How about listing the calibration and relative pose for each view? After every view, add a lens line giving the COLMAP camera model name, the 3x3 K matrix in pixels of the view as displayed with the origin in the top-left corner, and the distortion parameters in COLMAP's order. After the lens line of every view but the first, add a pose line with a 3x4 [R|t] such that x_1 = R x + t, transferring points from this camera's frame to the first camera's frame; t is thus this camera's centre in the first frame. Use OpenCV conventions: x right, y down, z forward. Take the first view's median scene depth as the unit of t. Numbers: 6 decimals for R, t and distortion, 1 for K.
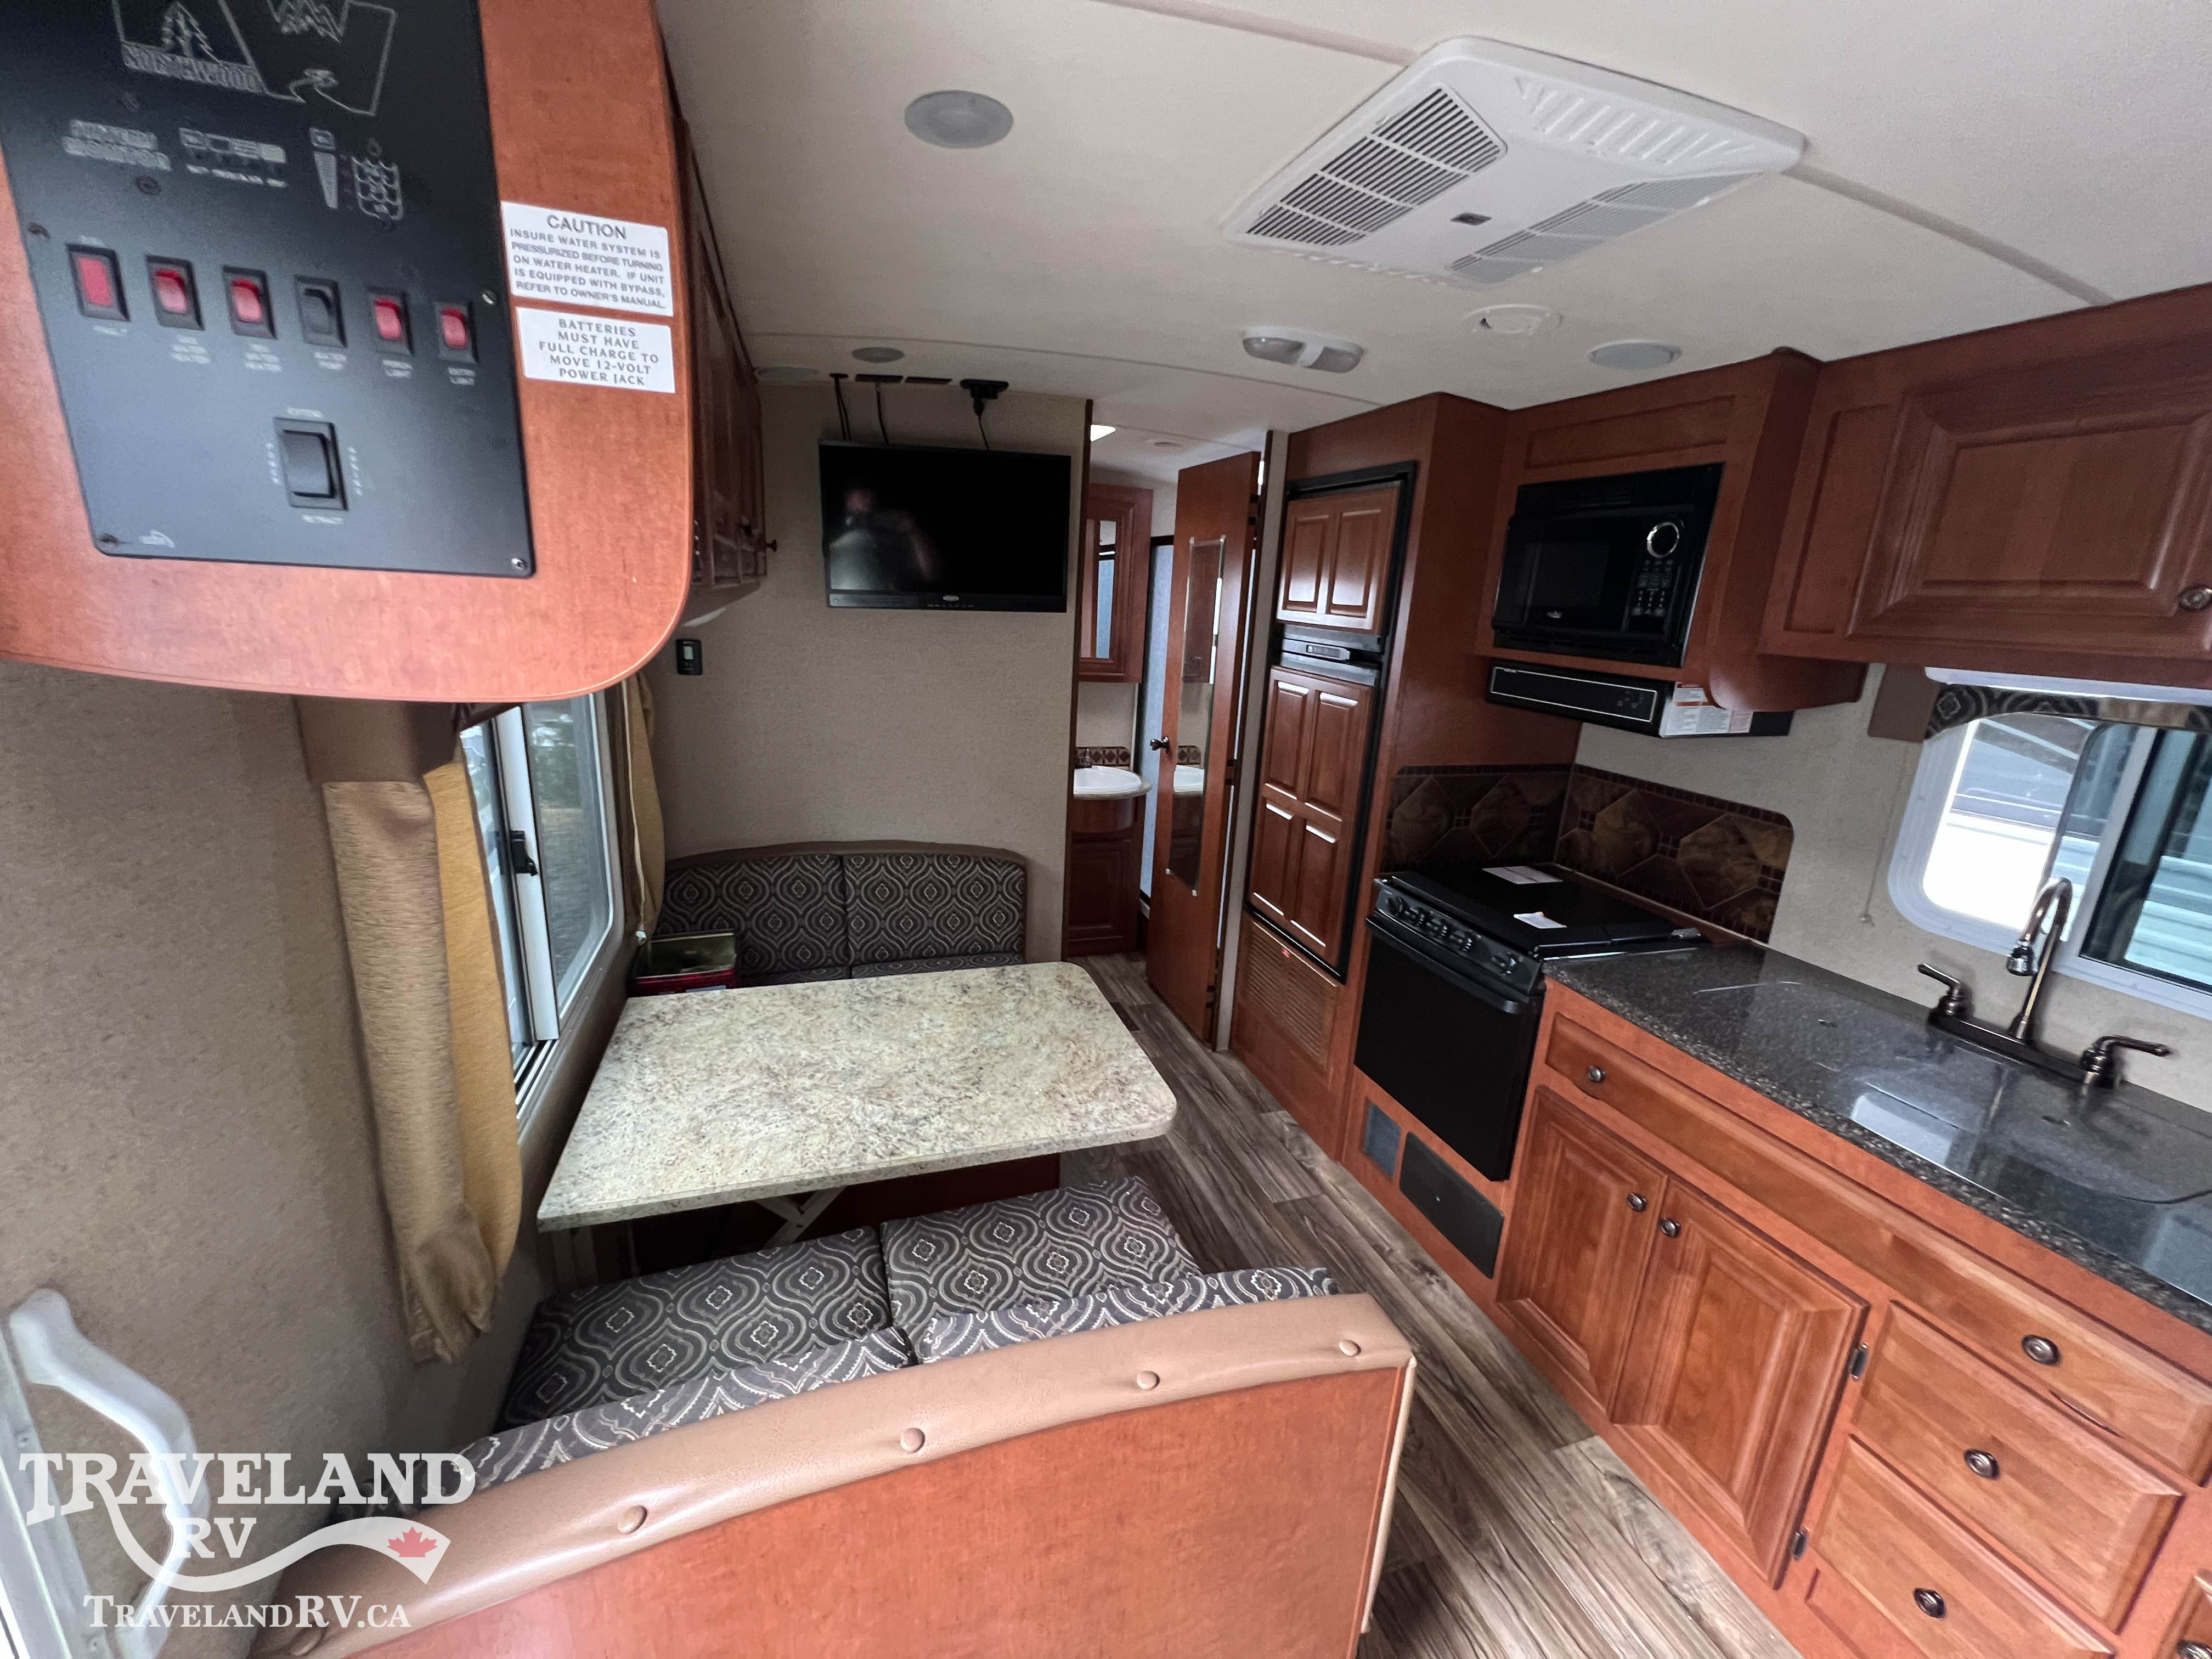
lens RADIAL K [[887.1, 0, 1112.3], [0, 887.1, 828.8], [0, 0, 1]] dist [-0.003597, 0.001823]
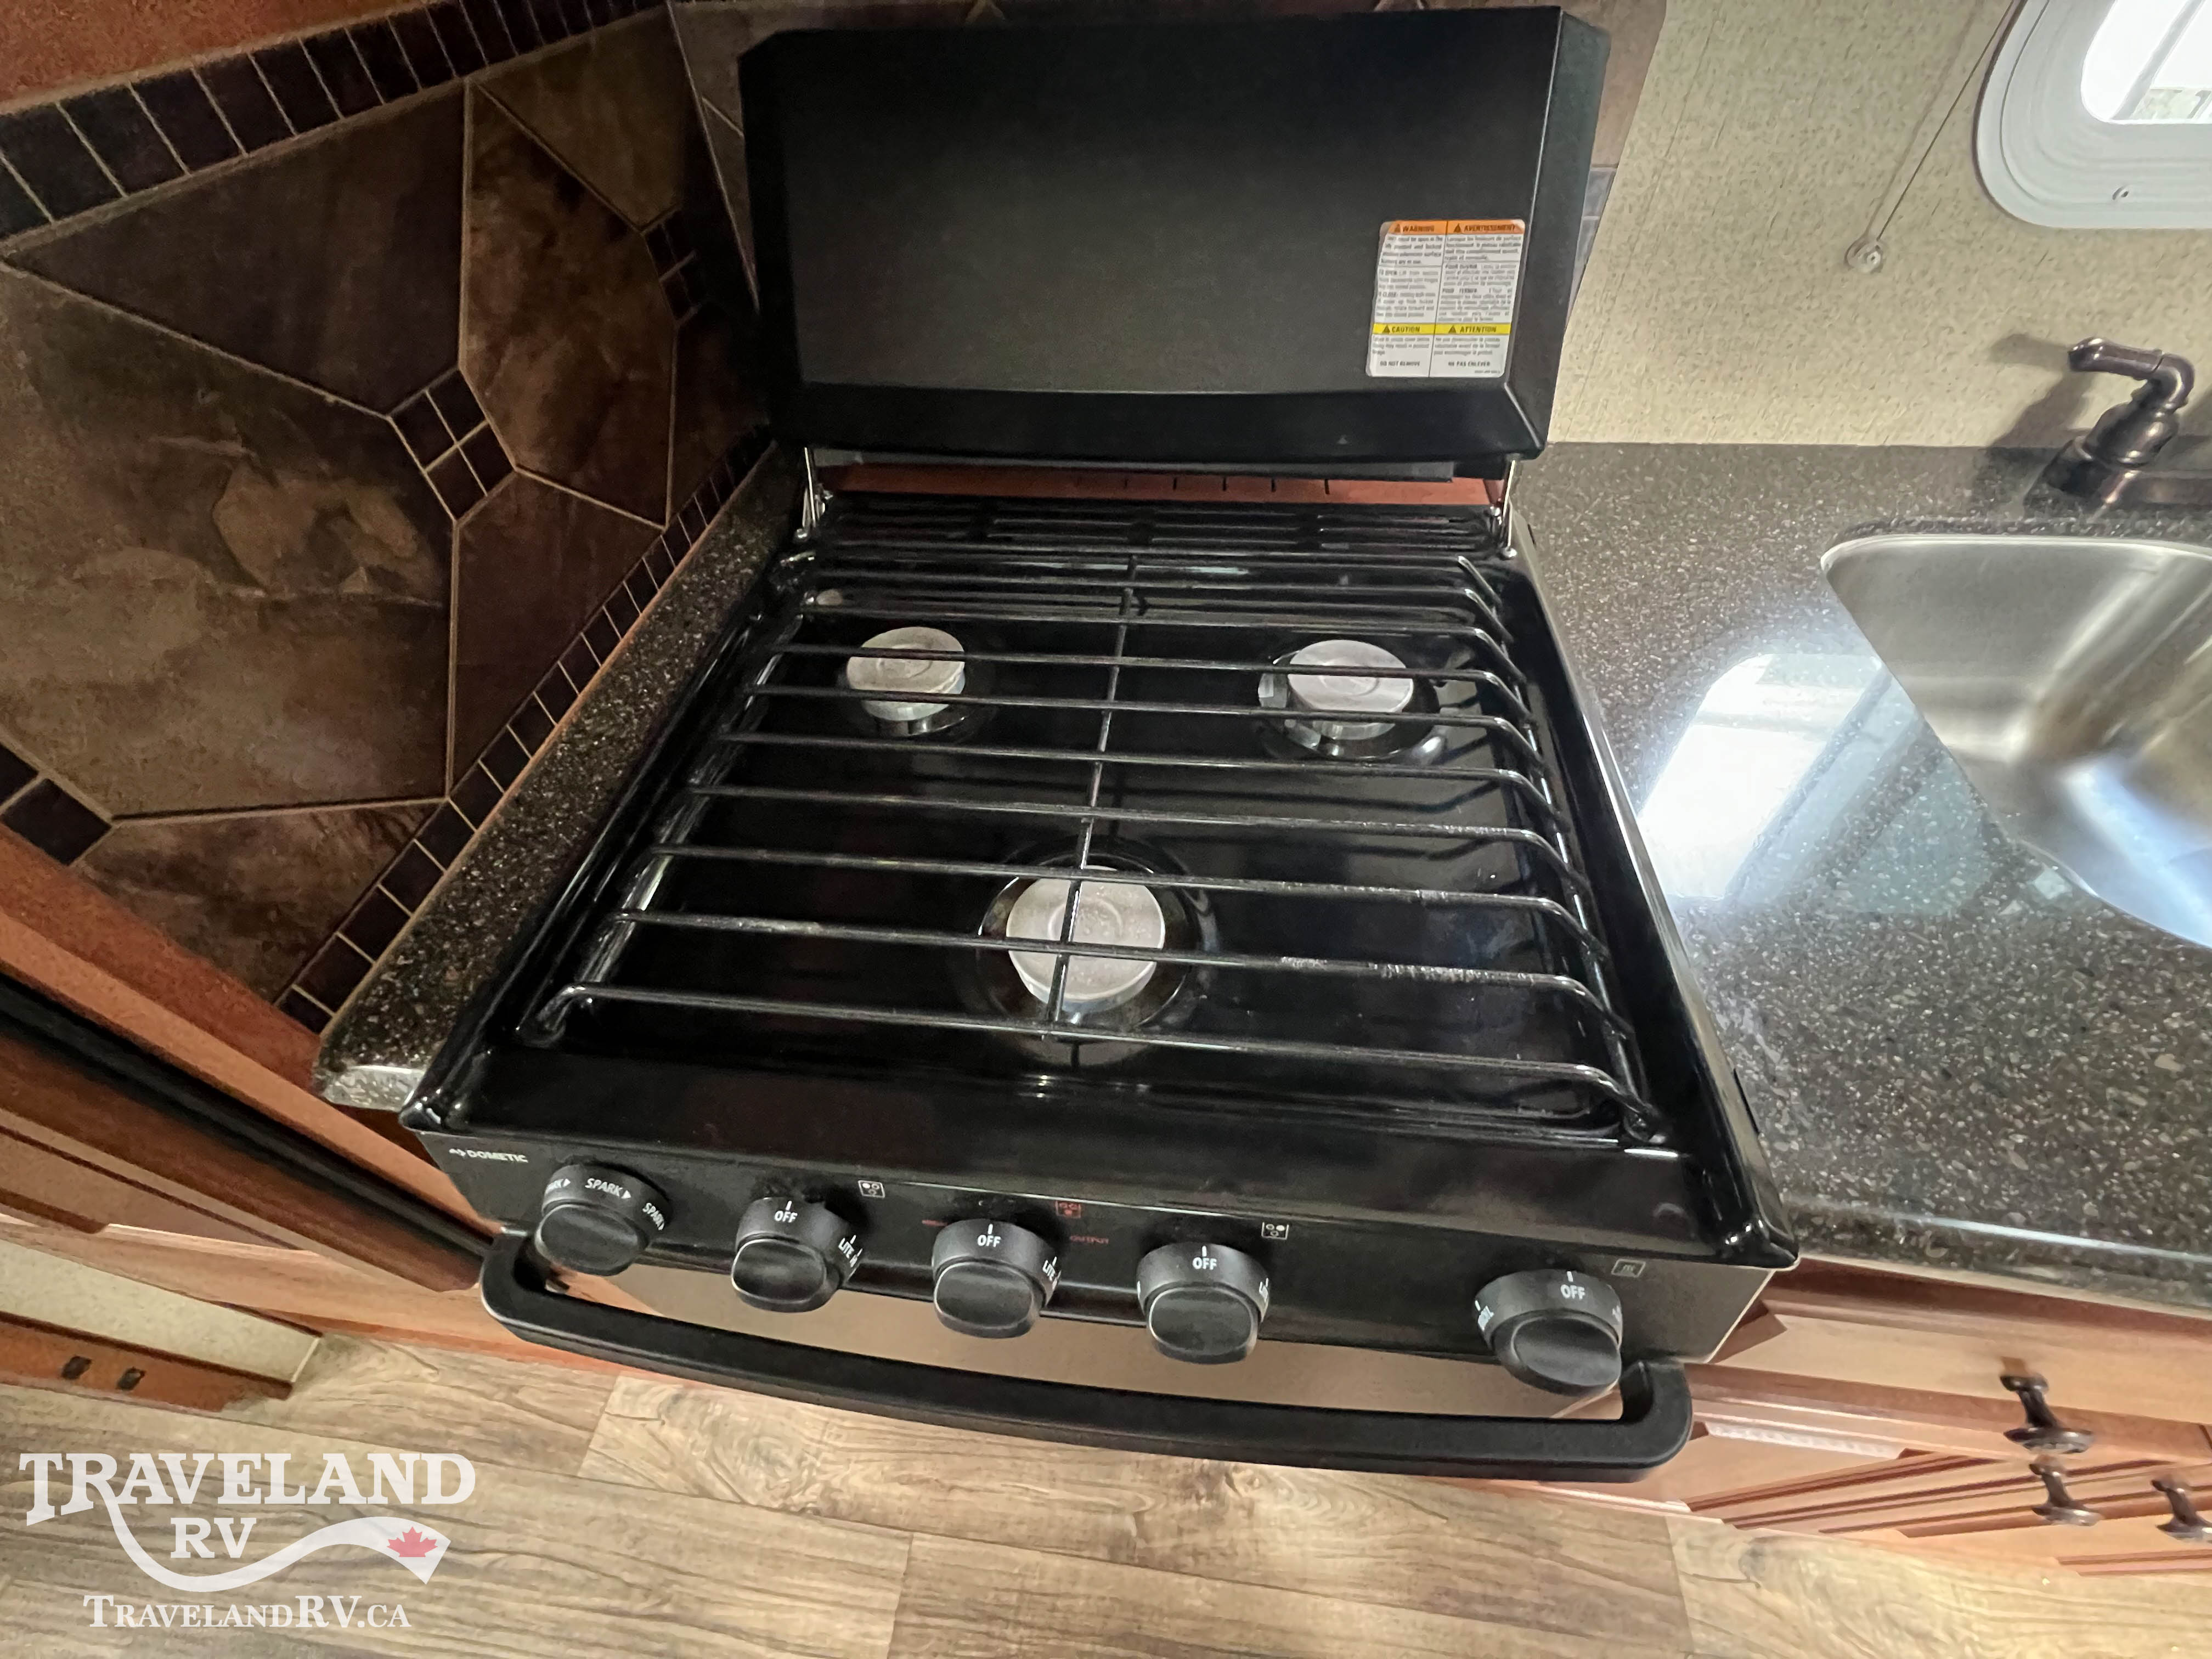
lens RADIAL K [[883.8, 0, 1106.0], [0, 883.8, 829.8], [0, 0, 1]] dist [0.000663, 0.000102]
pose [[0.432629, -0.727148, 0.532999, 0.417637], [0.291455, 0.672245, 0.680544, -0.061959], [-0.853162, -0.139078, 0.502764, 1.093208]]
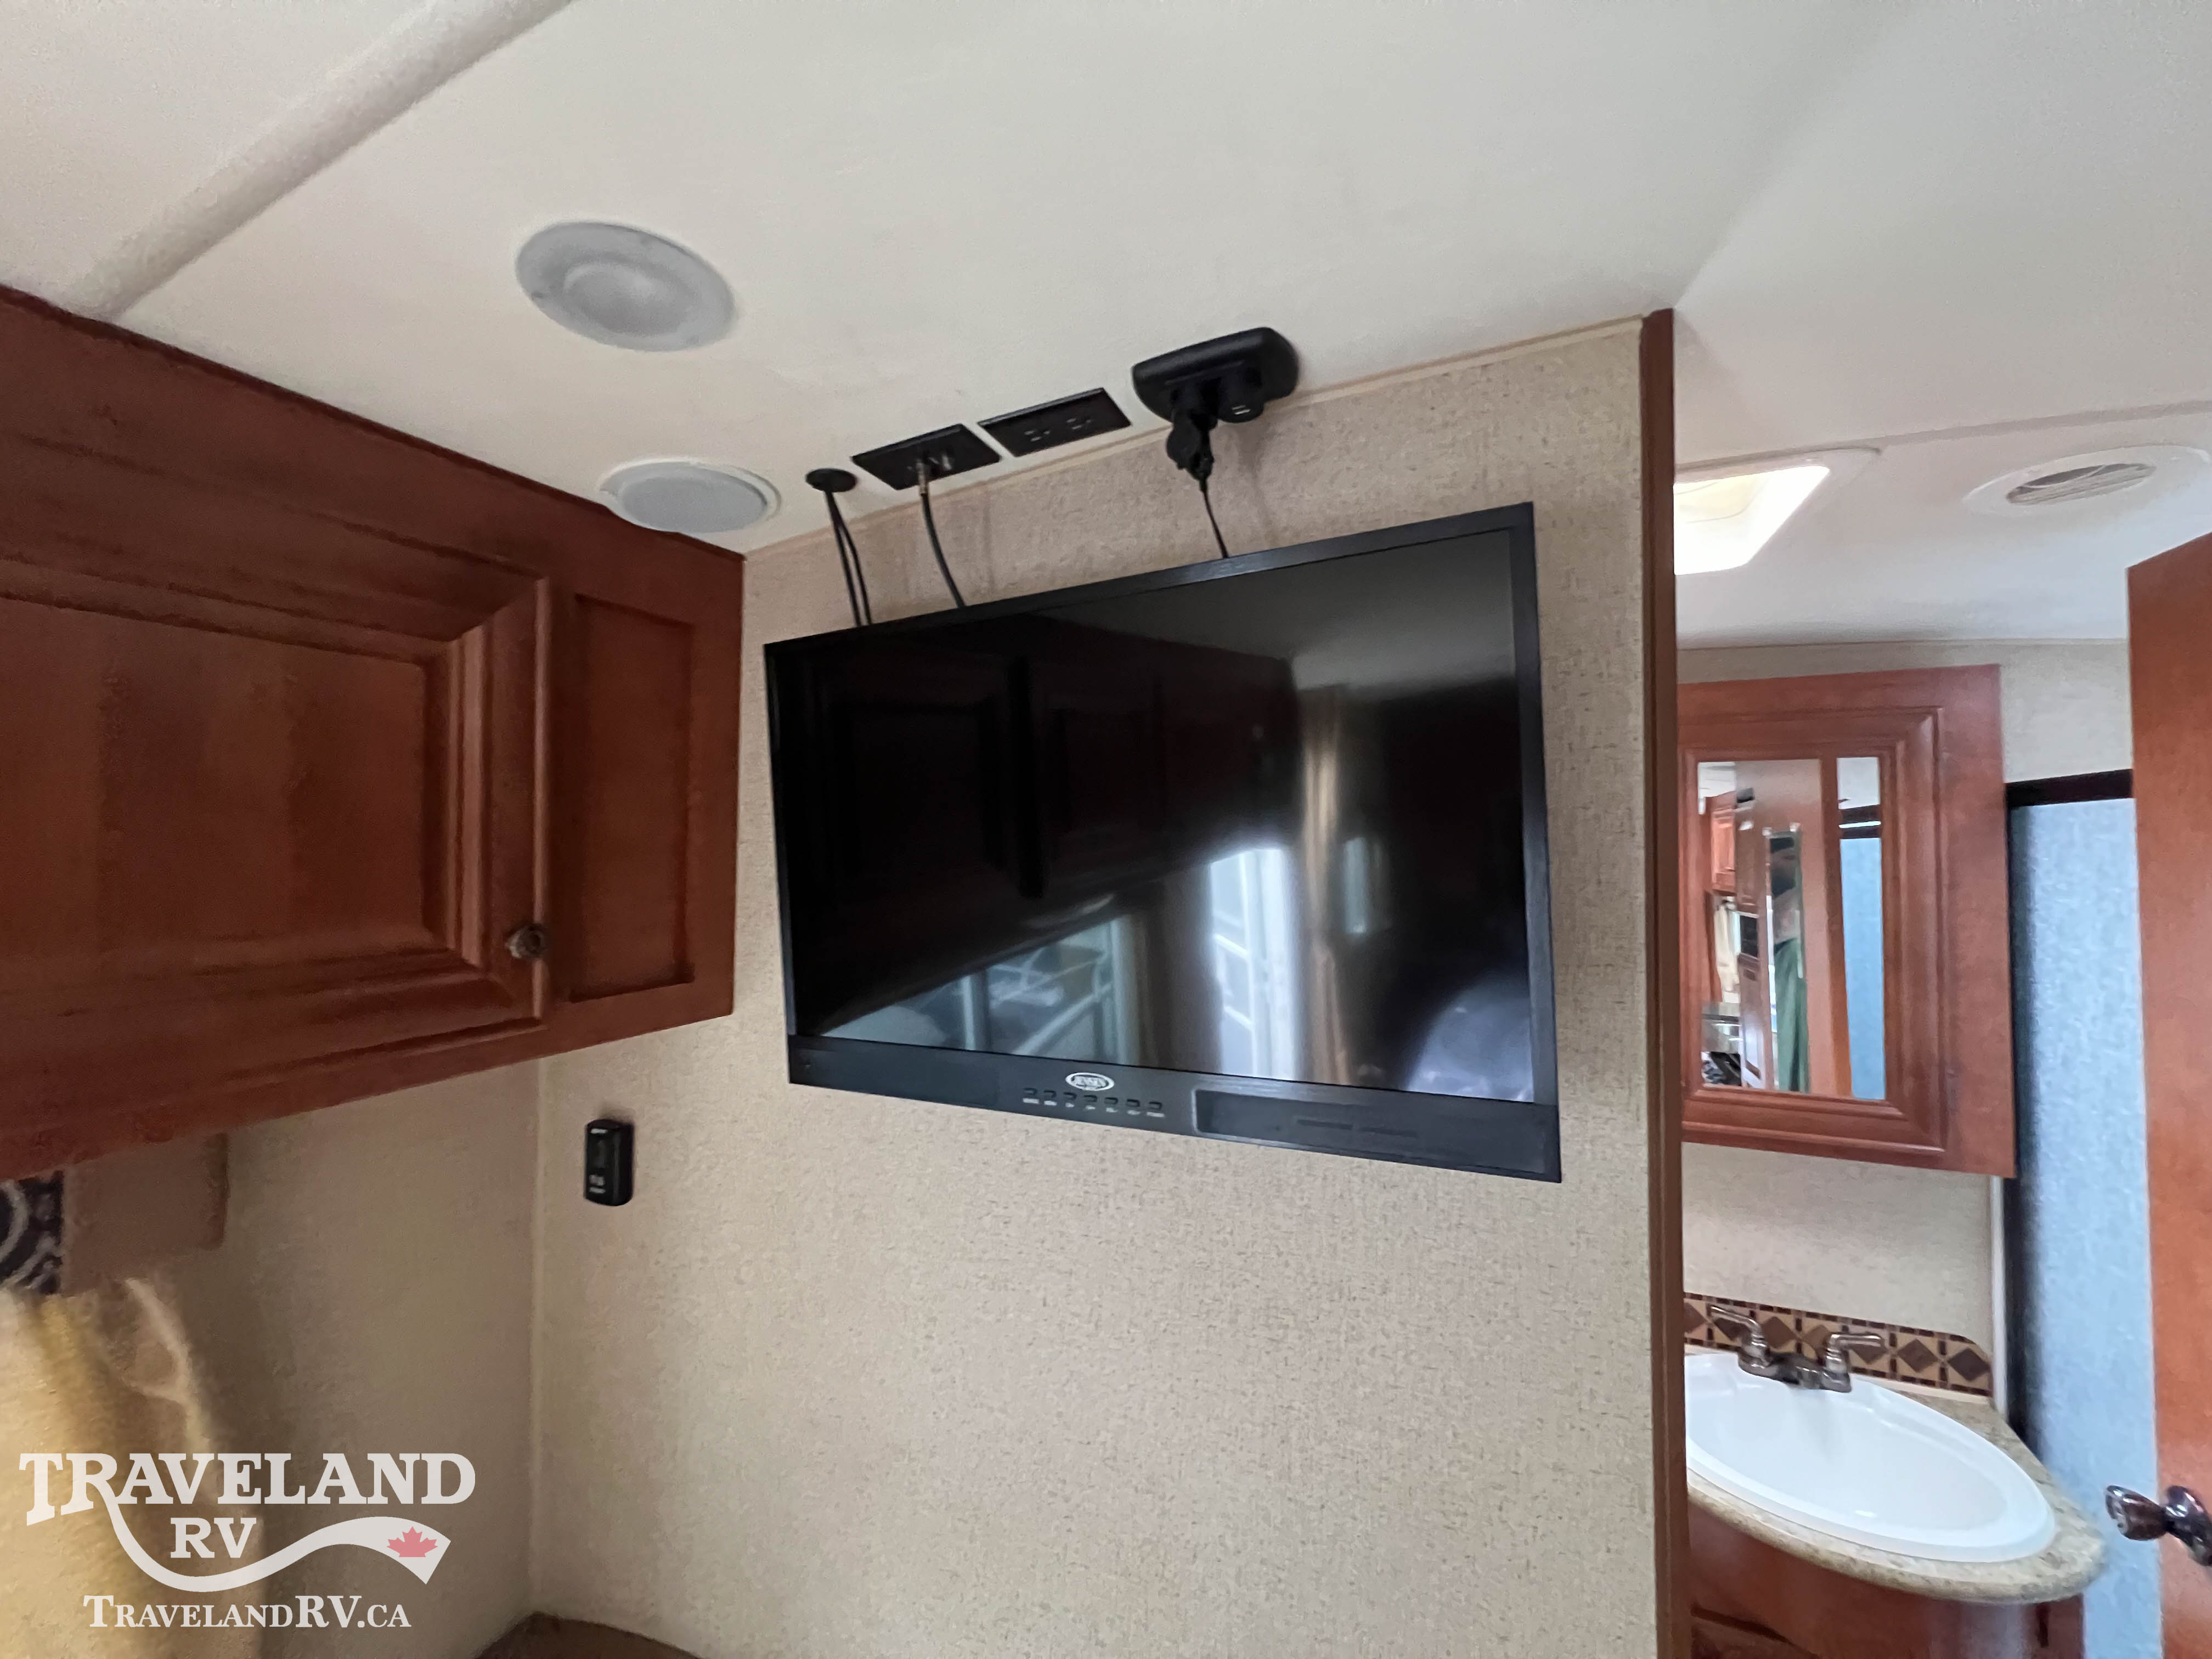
lens RADIAL K [[887.1, 0, 1106.6], [0, 887.1, 827.7], [0, 0, 1]] dist [-0.003597, 0.001823]
pose [[0.741804, -0.068935, -0.667065, 0.020503], [-0.131870, 0.960288, -0.245881, -0.362761], [0.657524, 0.270361, 0.703255, 1.059117]]
